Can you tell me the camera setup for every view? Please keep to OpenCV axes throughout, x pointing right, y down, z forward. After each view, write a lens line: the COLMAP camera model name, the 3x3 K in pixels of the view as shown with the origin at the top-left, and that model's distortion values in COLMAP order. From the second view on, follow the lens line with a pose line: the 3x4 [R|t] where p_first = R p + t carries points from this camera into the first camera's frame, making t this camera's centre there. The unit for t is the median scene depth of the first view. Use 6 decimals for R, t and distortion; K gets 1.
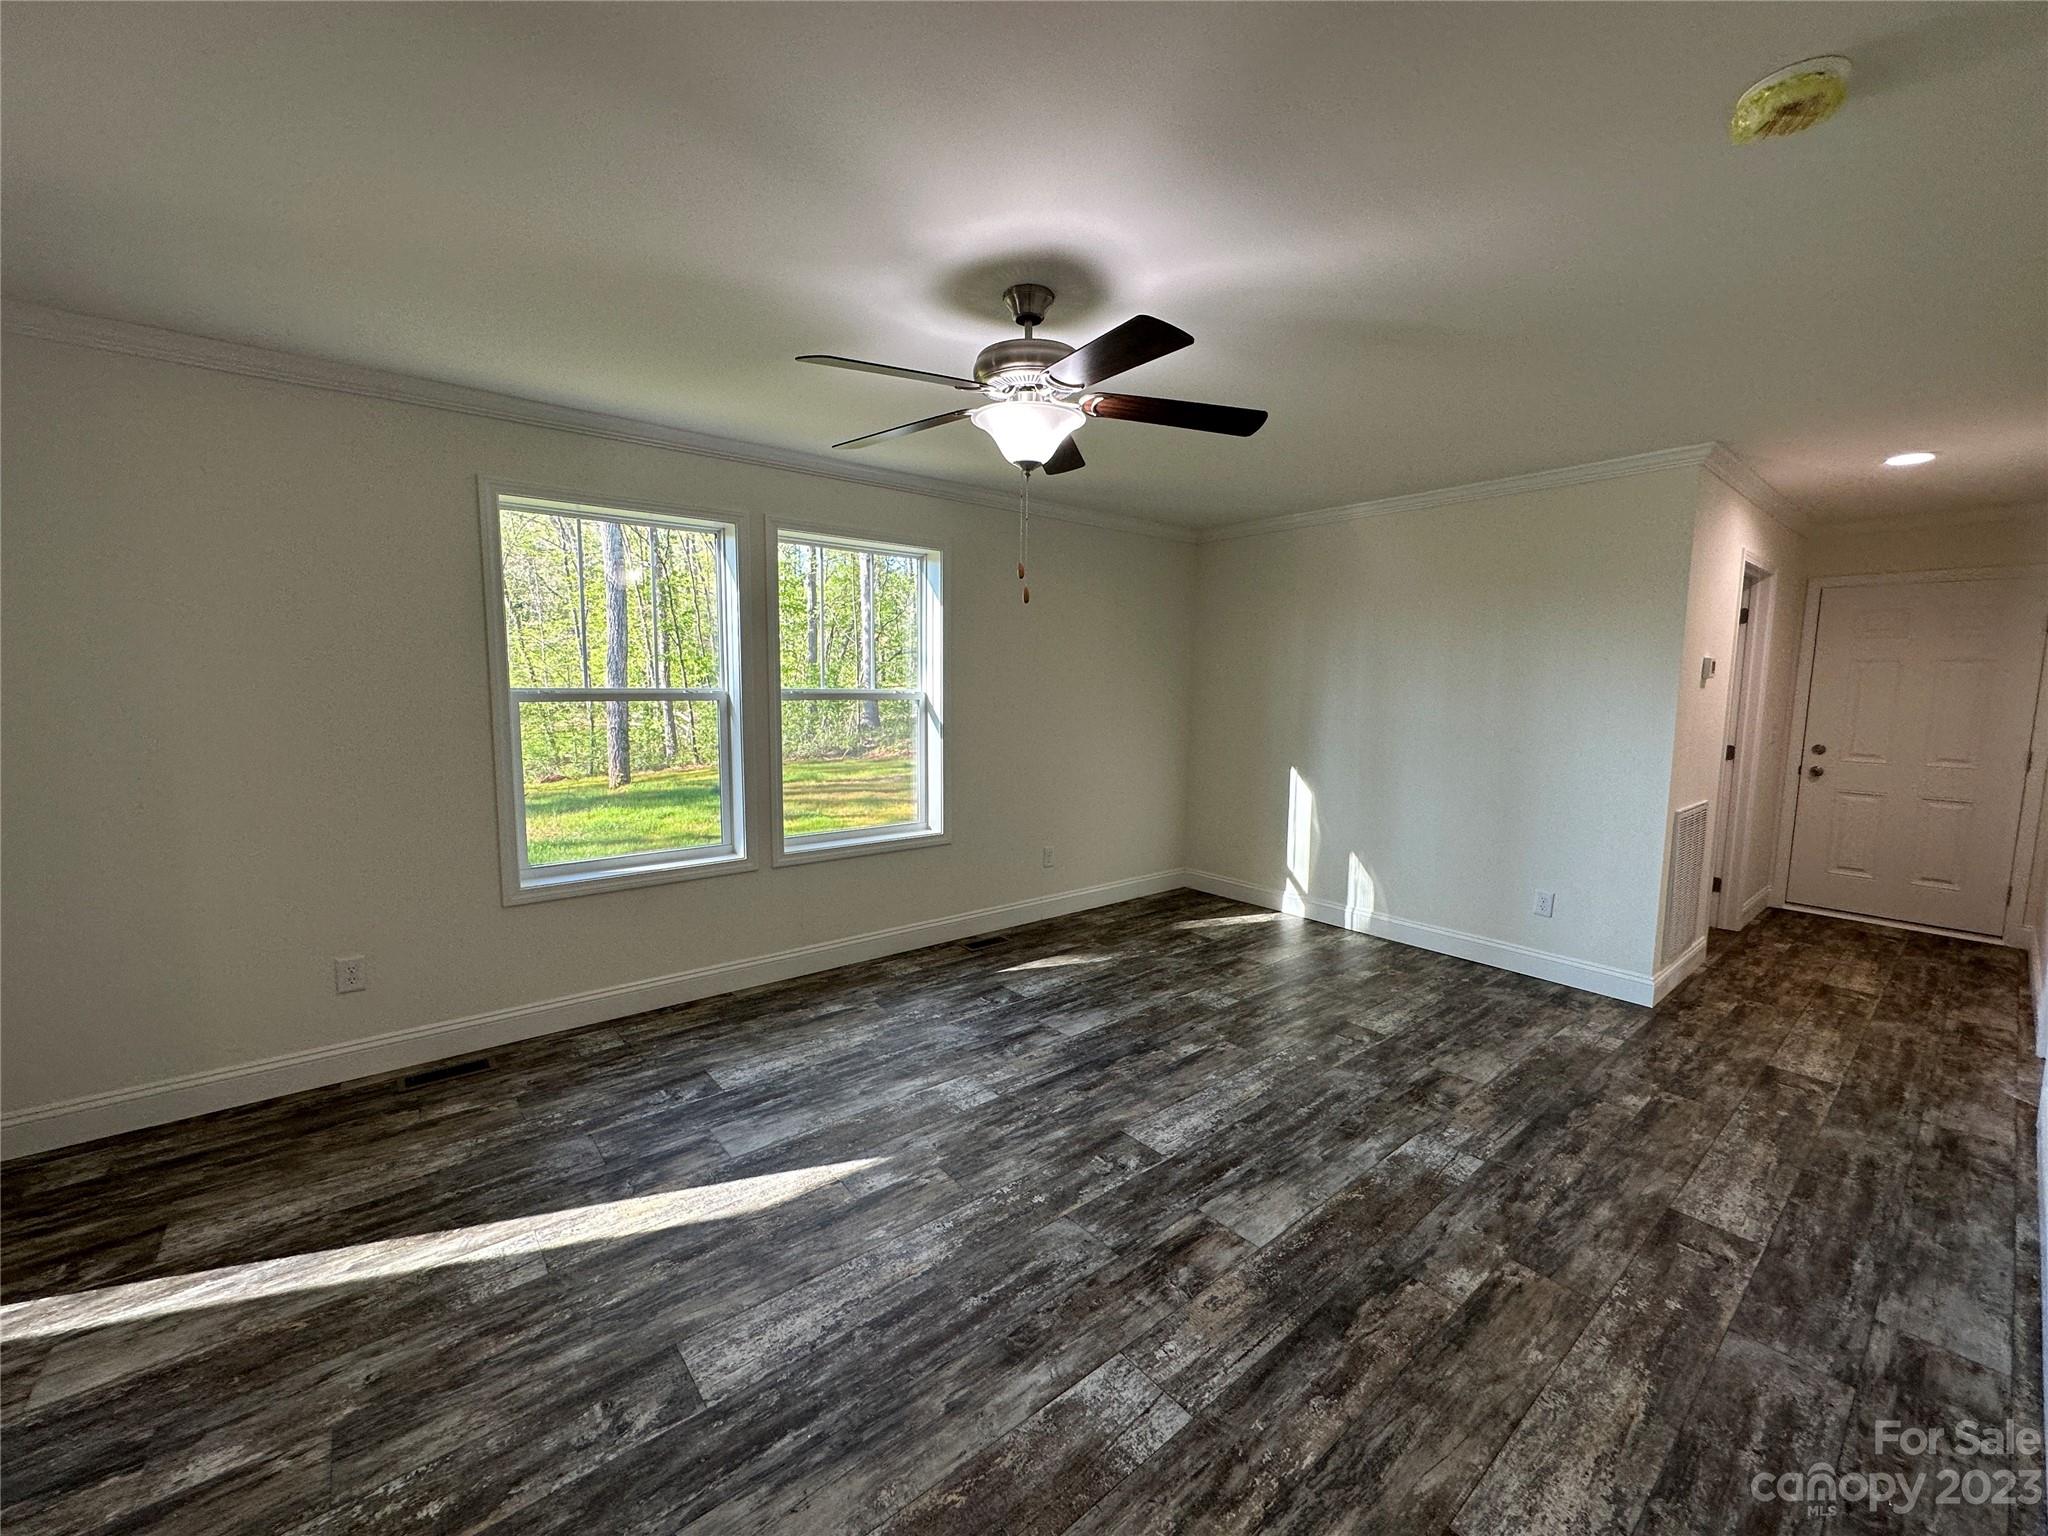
lens RADIAL K [[815.7, 0, 1024.0], [0, 815.7, 768.0], [0, 0, 1]] dist [-0.000493, 0.000262]
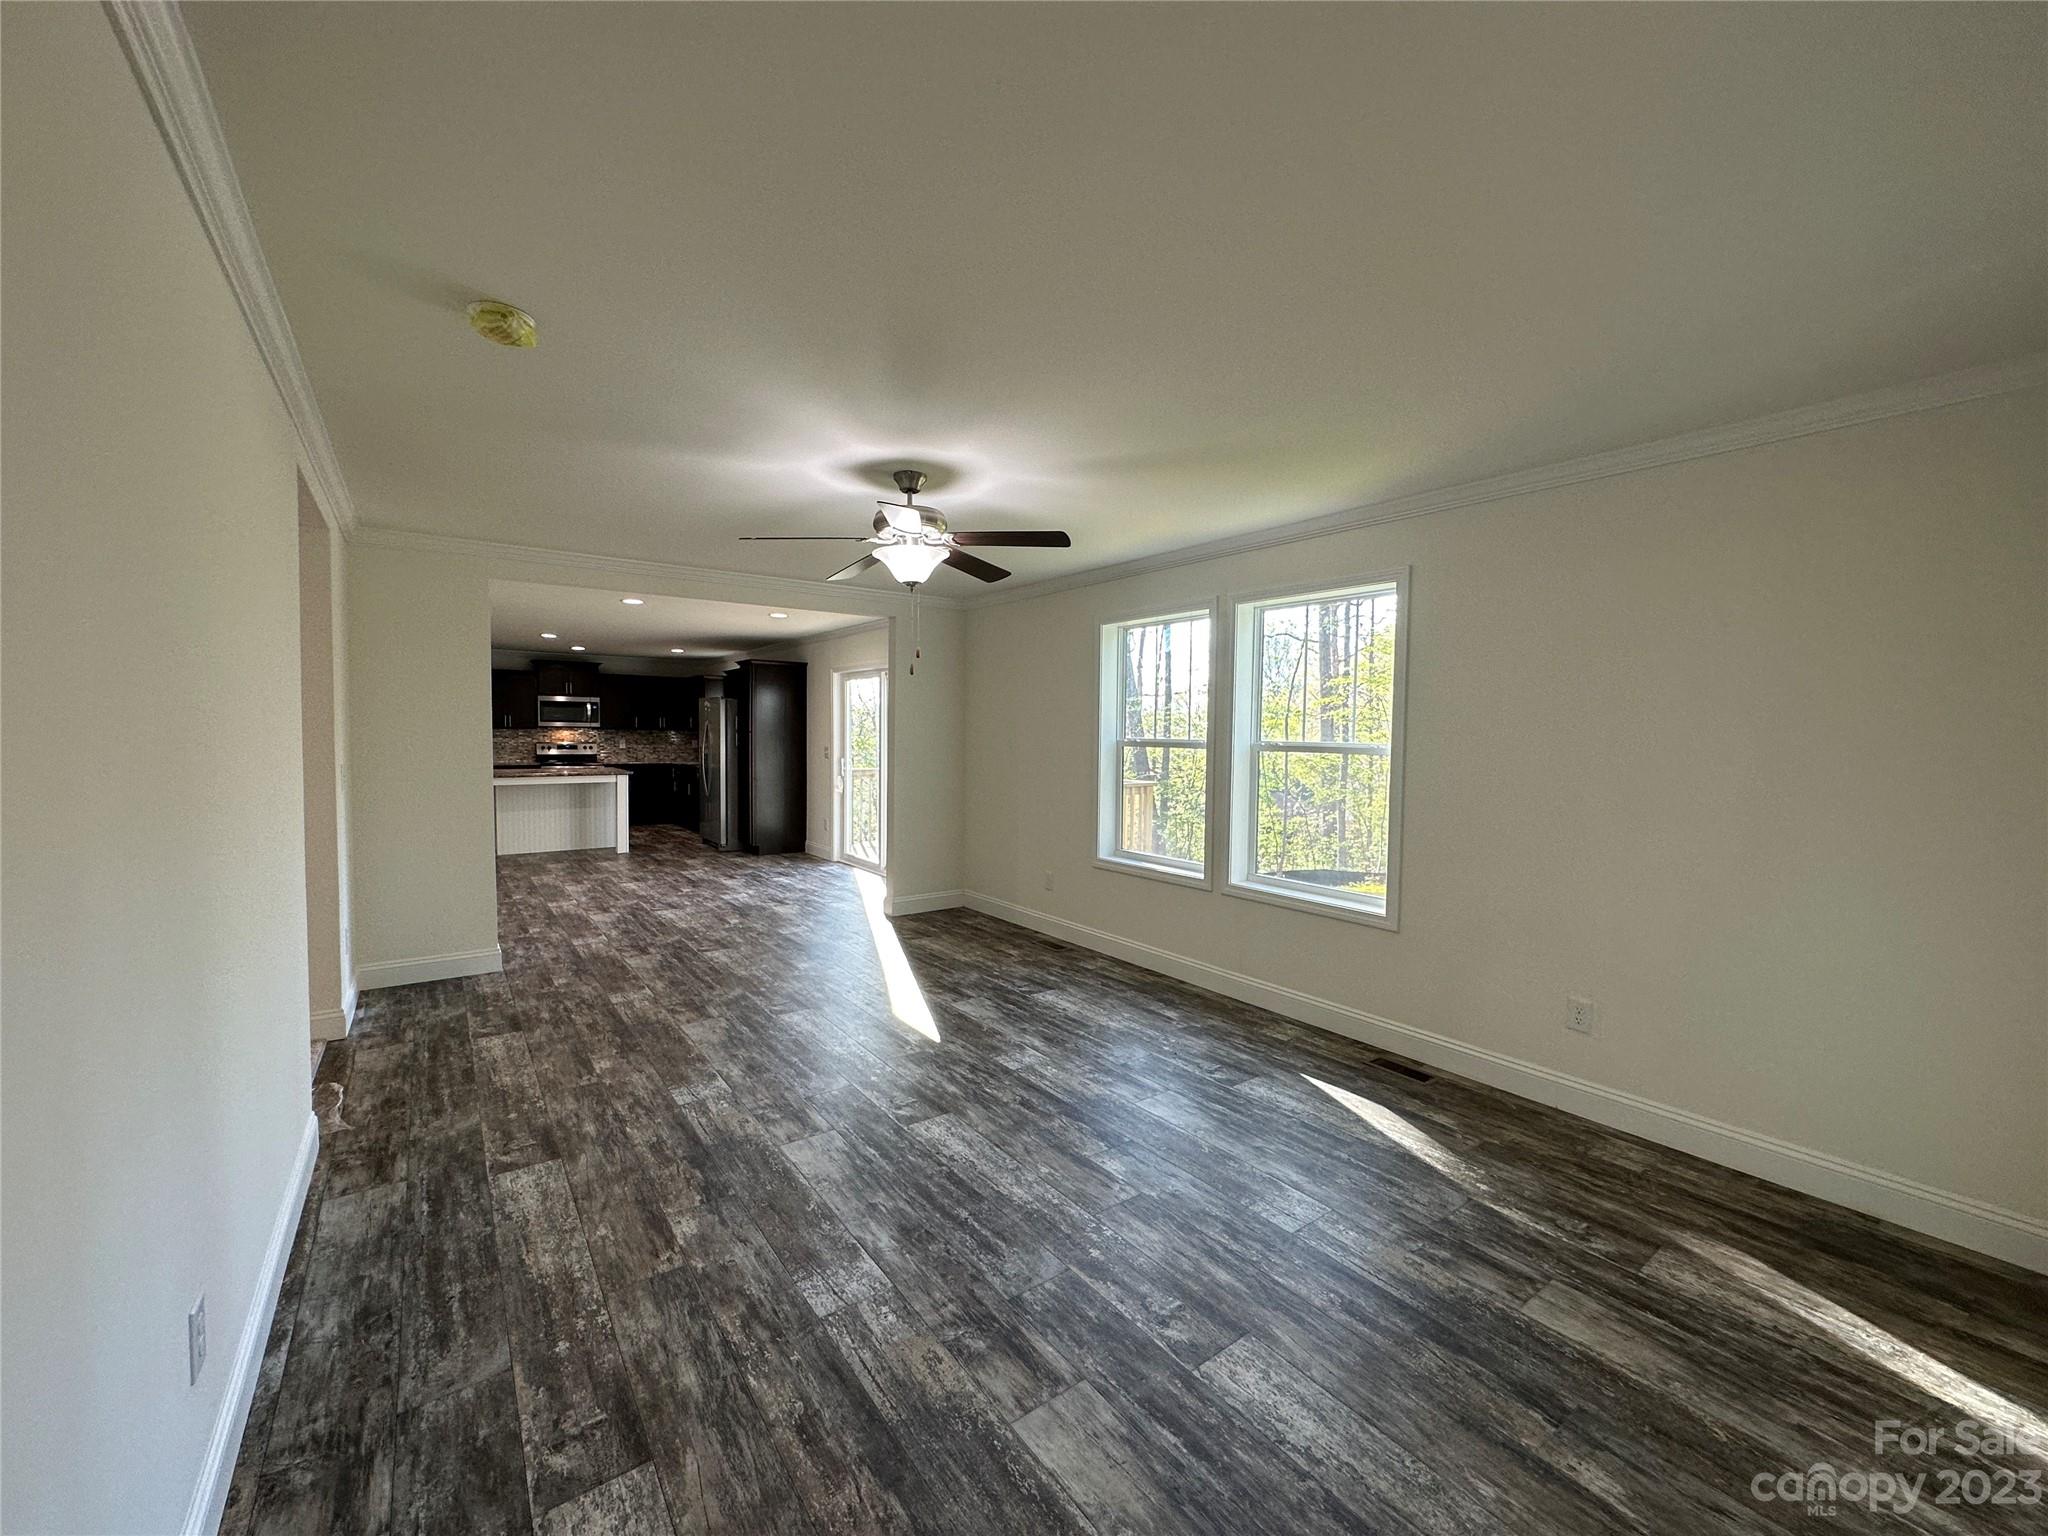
lens RADIAL K [[815.7, 0, 1024.0], [0, 815.7, 768.0], [0, 0, 1]] dist [-0.000493, 0.000262]
pose [[-0.055921, 0.034852, -0.997827, 1.136923], [-0.118444, 0.992102, 0.041289, -0.091392], [0.991385, 0.120495, -0.051351, 1.003435]]
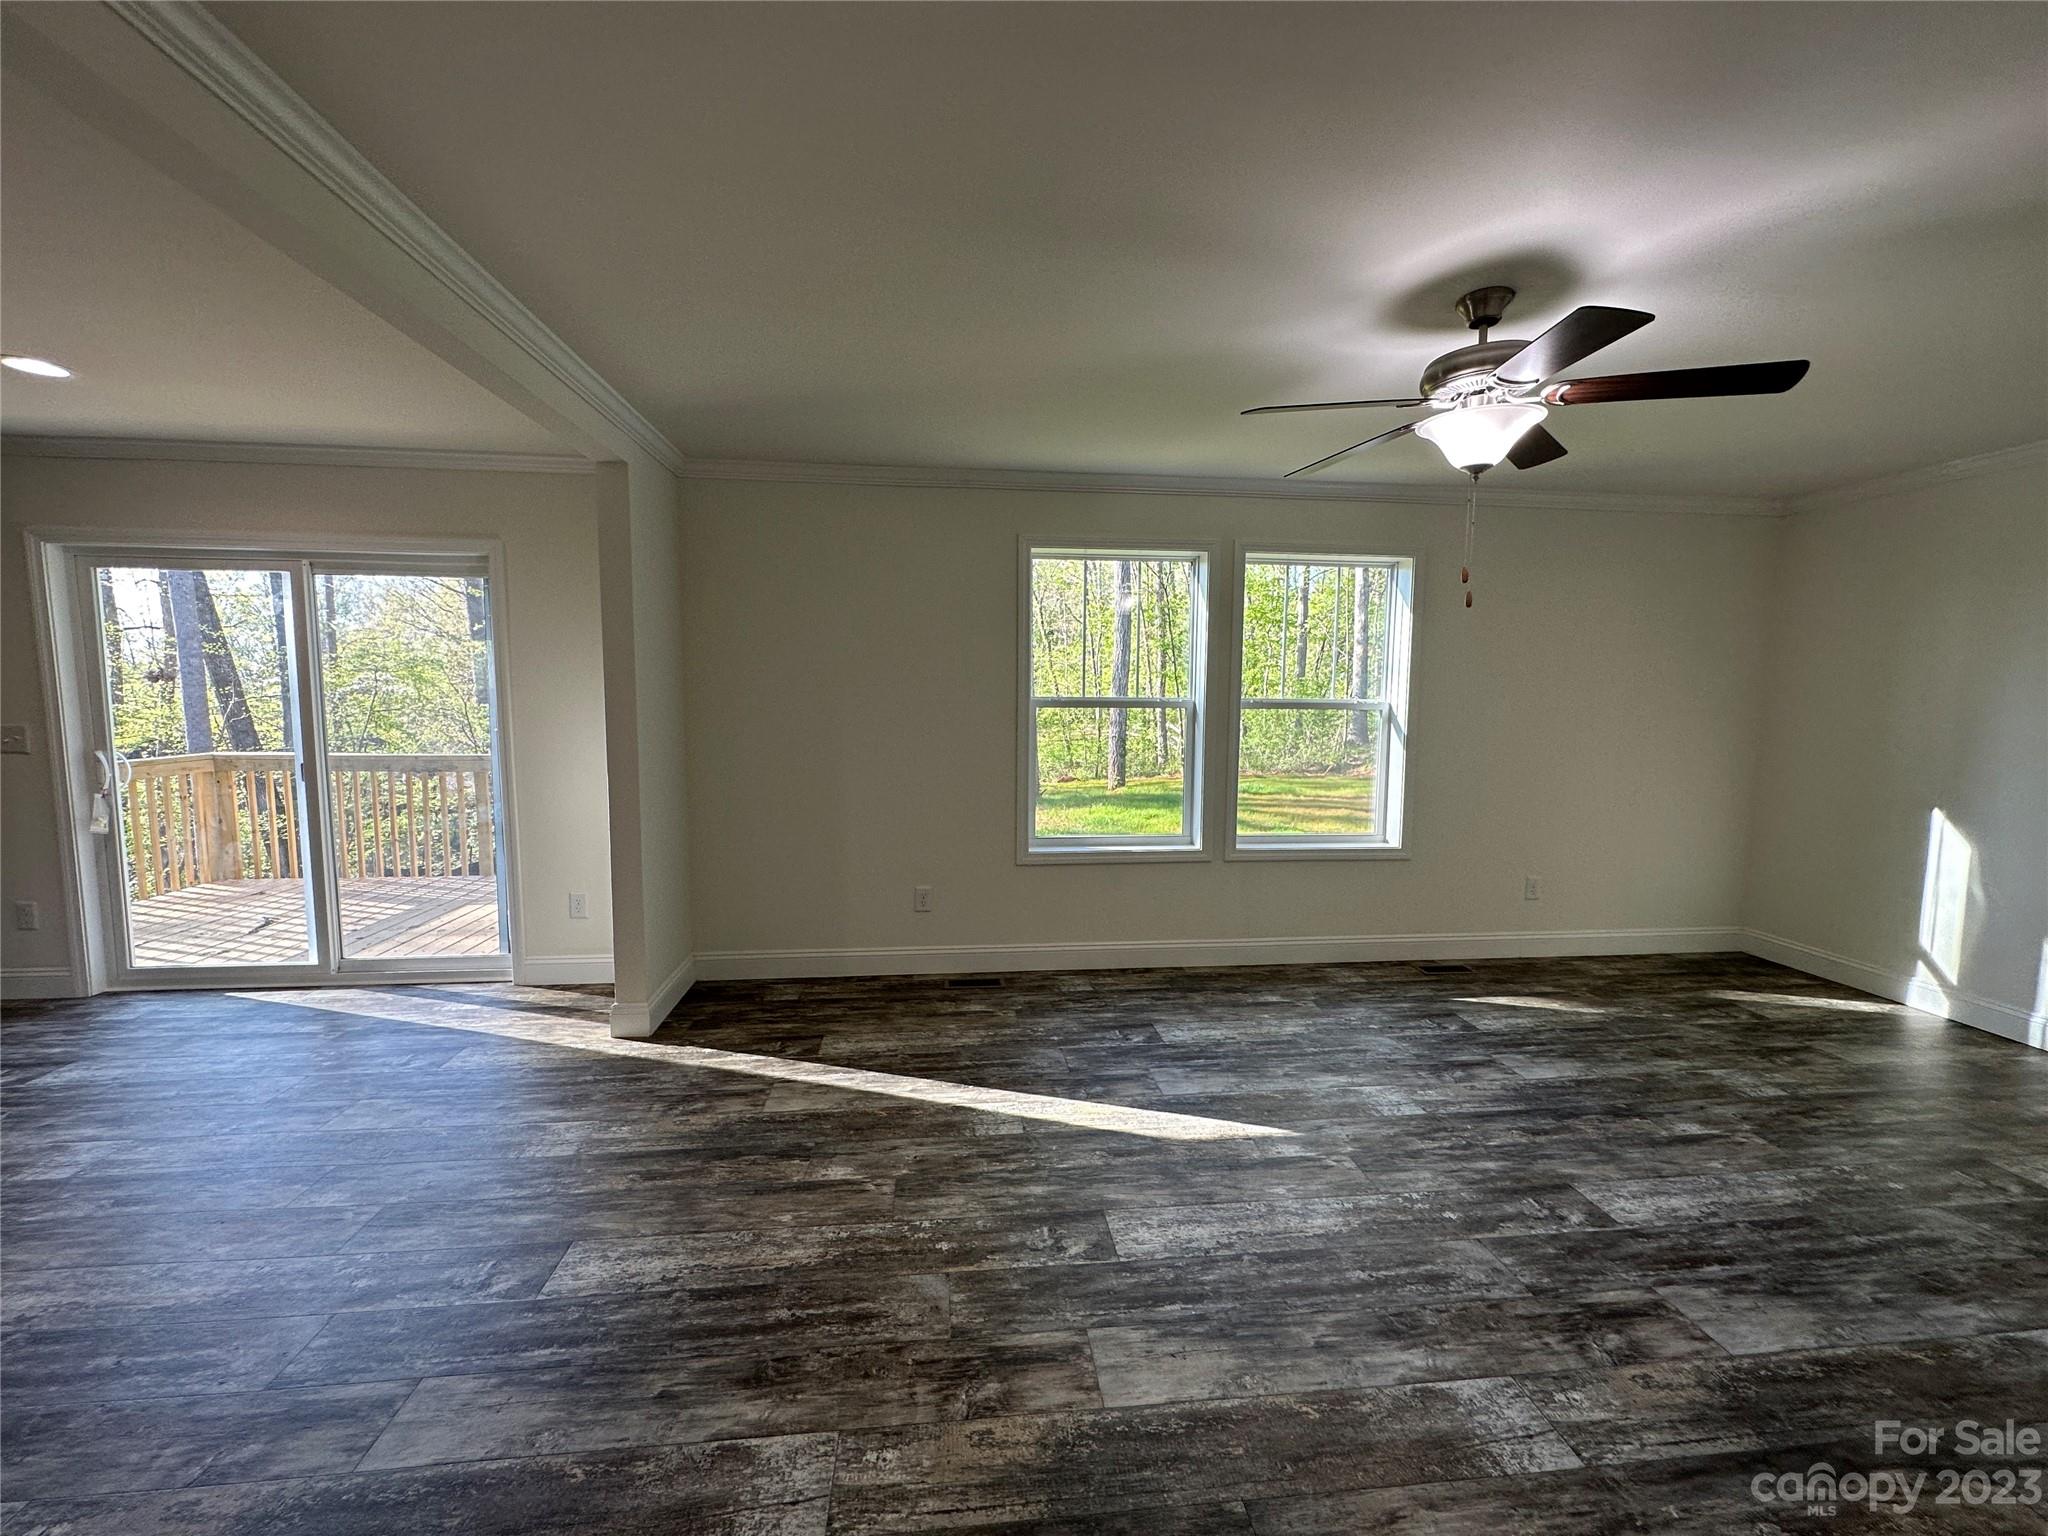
lens RADIAL K [[815.7, 0, 1024.0], [0, 815.7, 768.0], [0, 0, 1]] dist [-0.000493, 0.000262]
pose [[0.835612, 0.047548, -0.547258, 0.079192], [-0.057817, 0.998326, -0.001543, 0.019490], [0.546268, 0.032931, 0.836963, -0.089993]]
